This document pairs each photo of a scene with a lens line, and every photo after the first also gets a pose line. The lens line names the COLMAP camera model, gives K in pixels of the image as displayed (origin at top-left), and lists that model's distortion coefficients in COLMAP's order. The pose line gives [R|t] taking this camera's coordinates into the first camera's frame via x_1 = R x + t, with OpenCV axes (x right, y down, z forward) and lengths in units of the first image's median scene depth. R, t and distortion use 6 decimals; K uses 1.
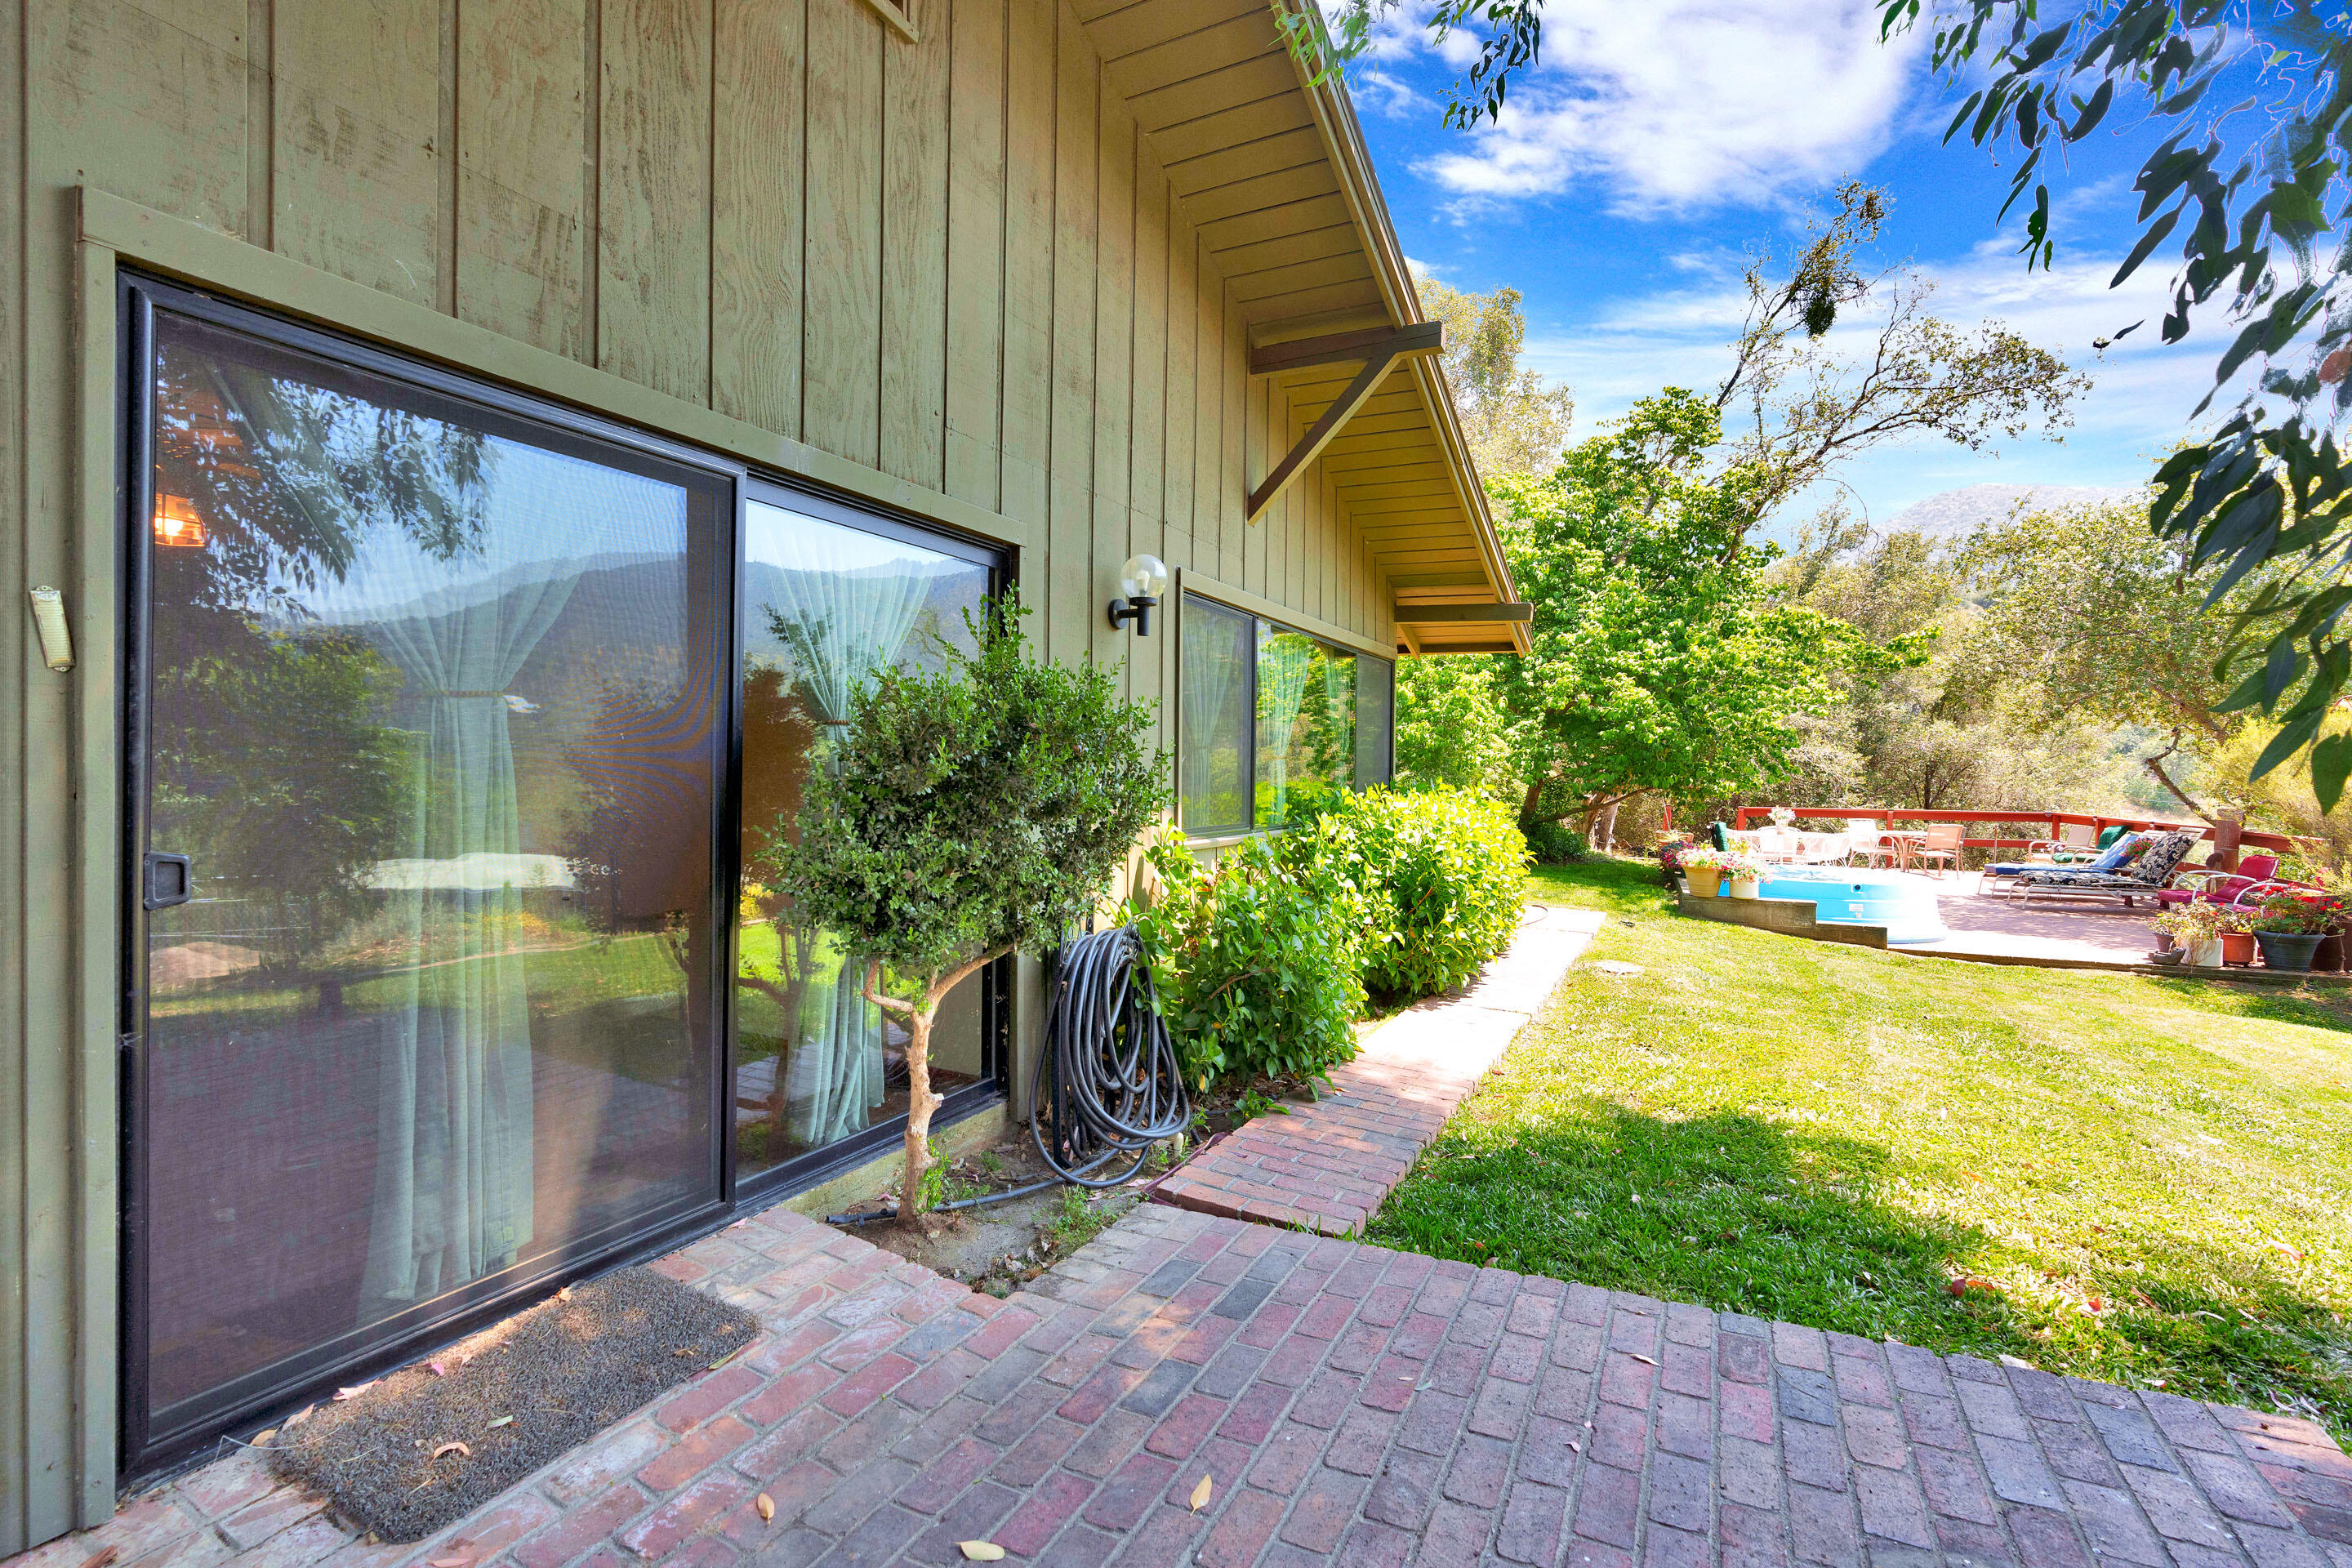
lens RADIAL K [[1063.8, 0, 1169.6], [0, 1063.8, 776.4], [0, 0, 1]] dist [0.002623, 0.000541]
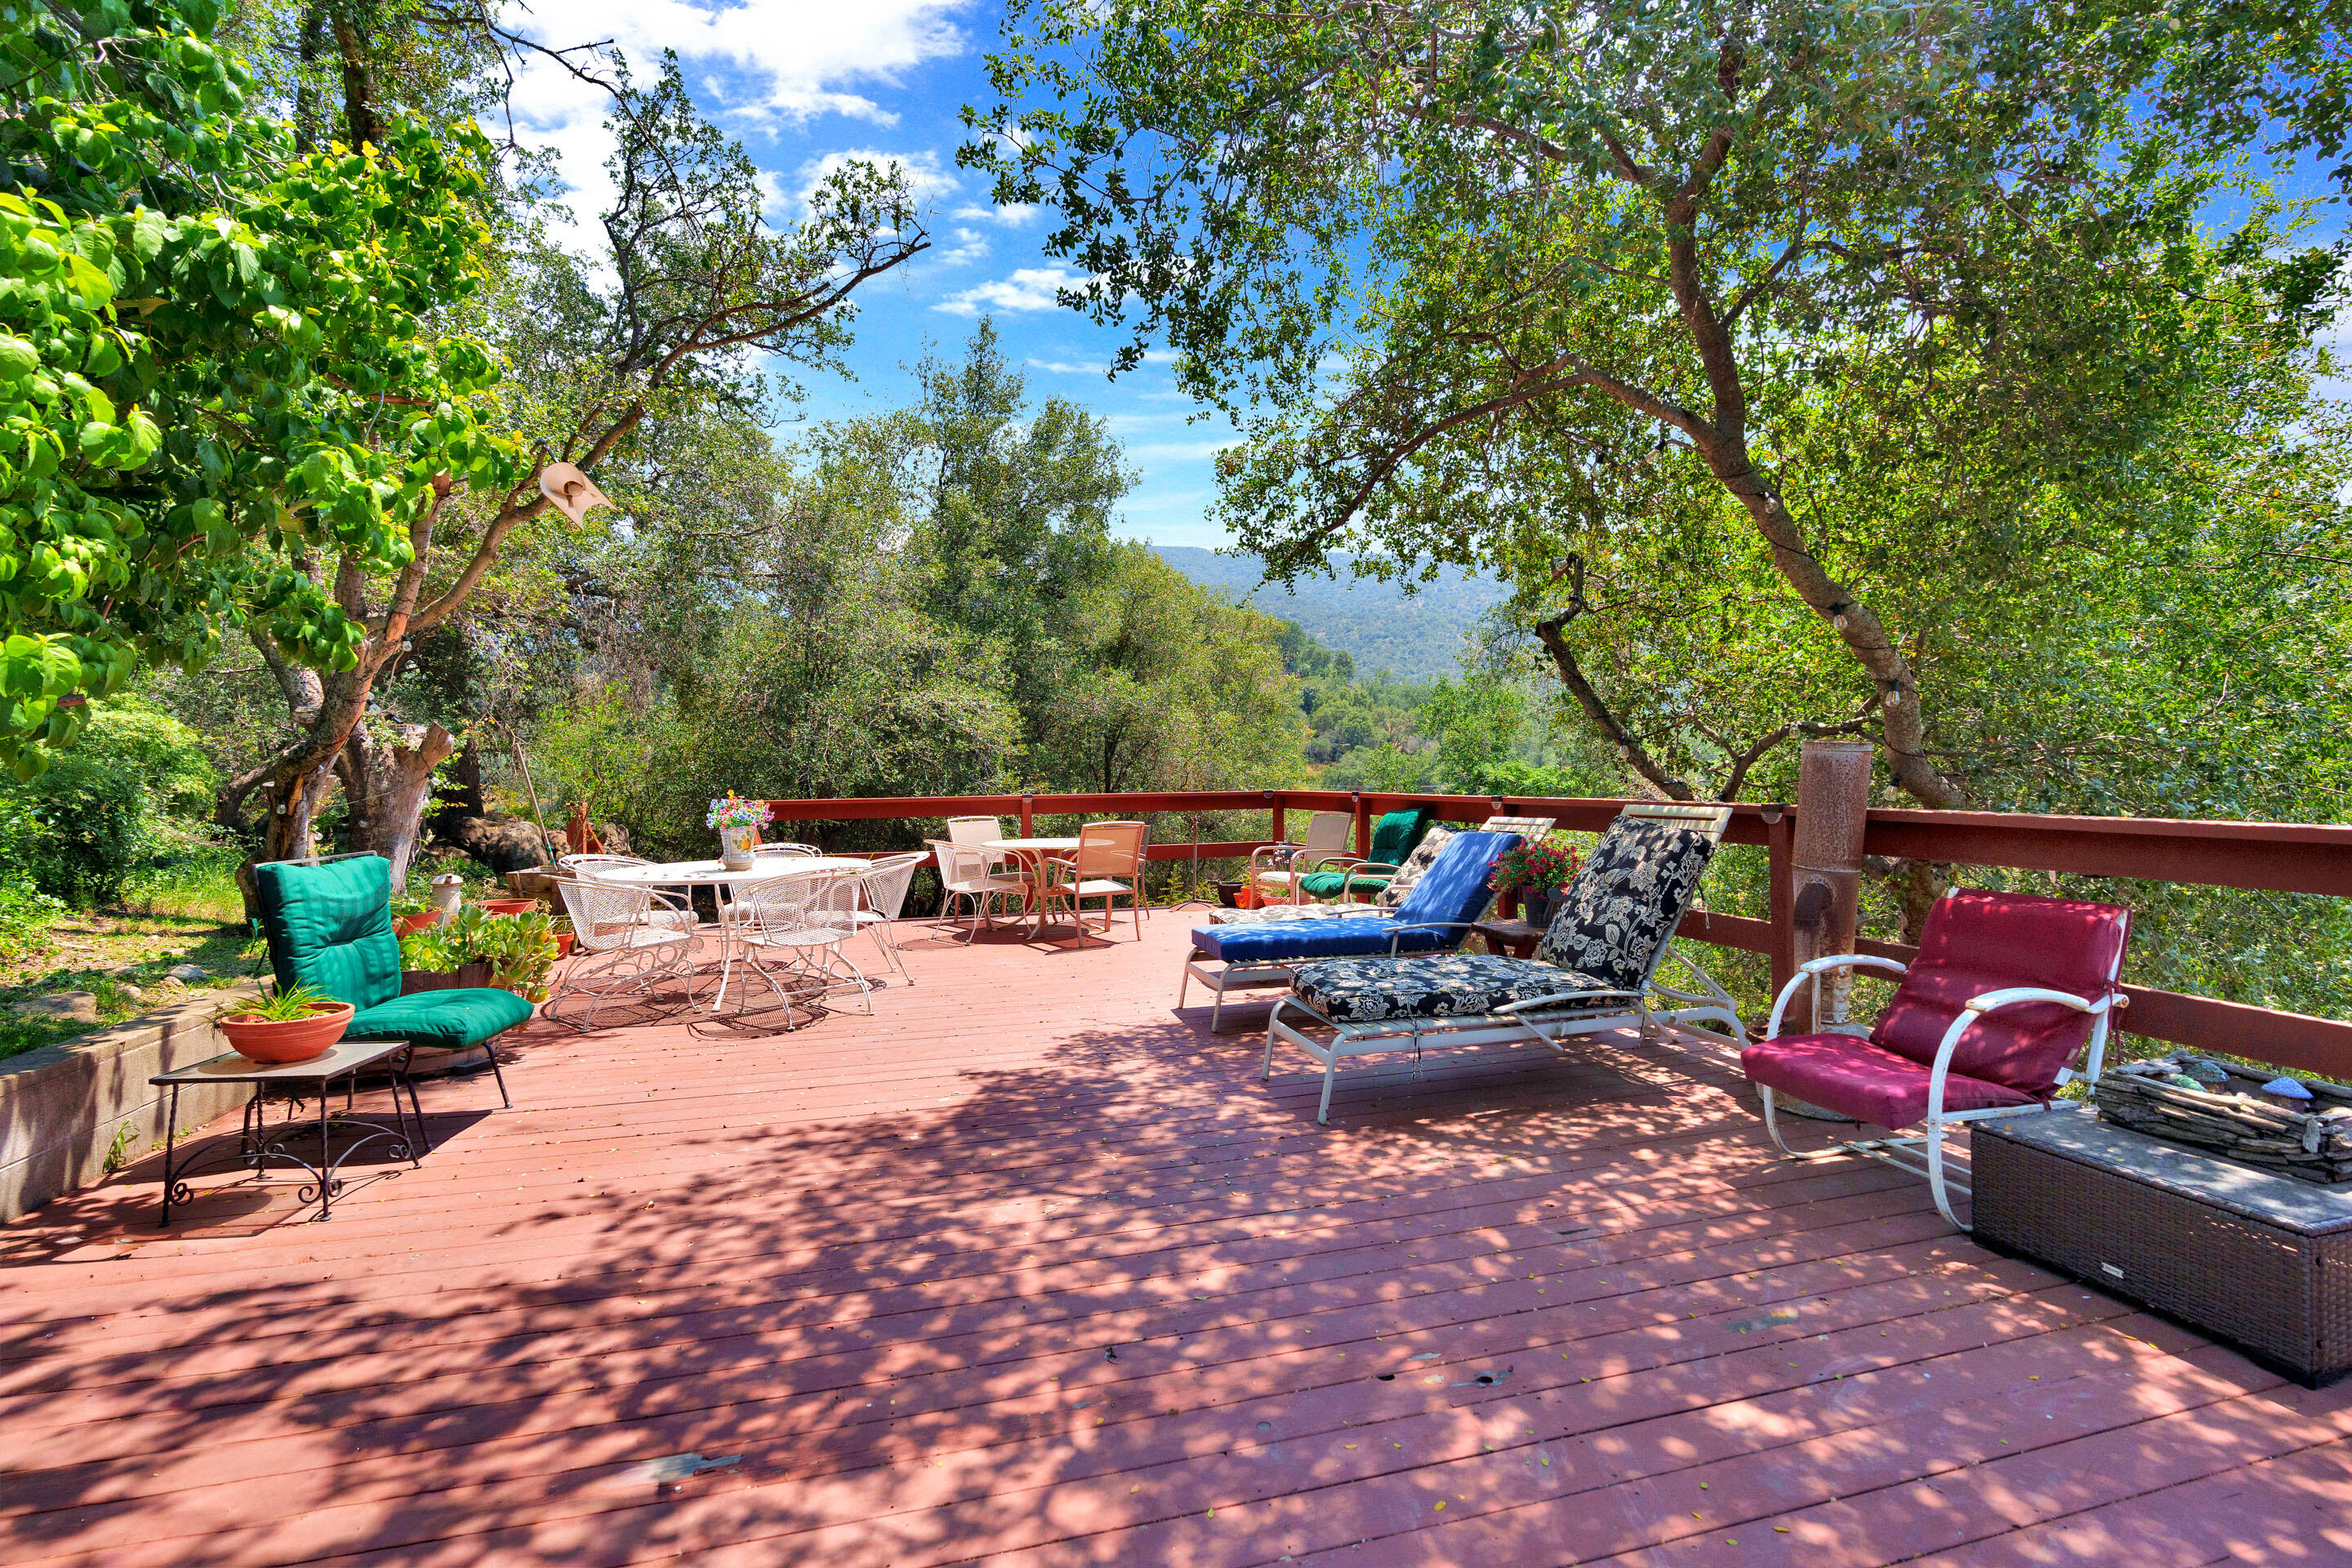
lens RADIAL K [[1063.8, 0, 1169.6], [0, 1063.8, 776.4], [0, 0, 1]] dist [0.002623, 0.000541]
pose [[0.788876, -0.017023, 0.614316, 0.454541], [0.022549, 0.999745, -0.001254, 0.026276], [-0.614138, 0.014841, 0.789059, 0.606990]]
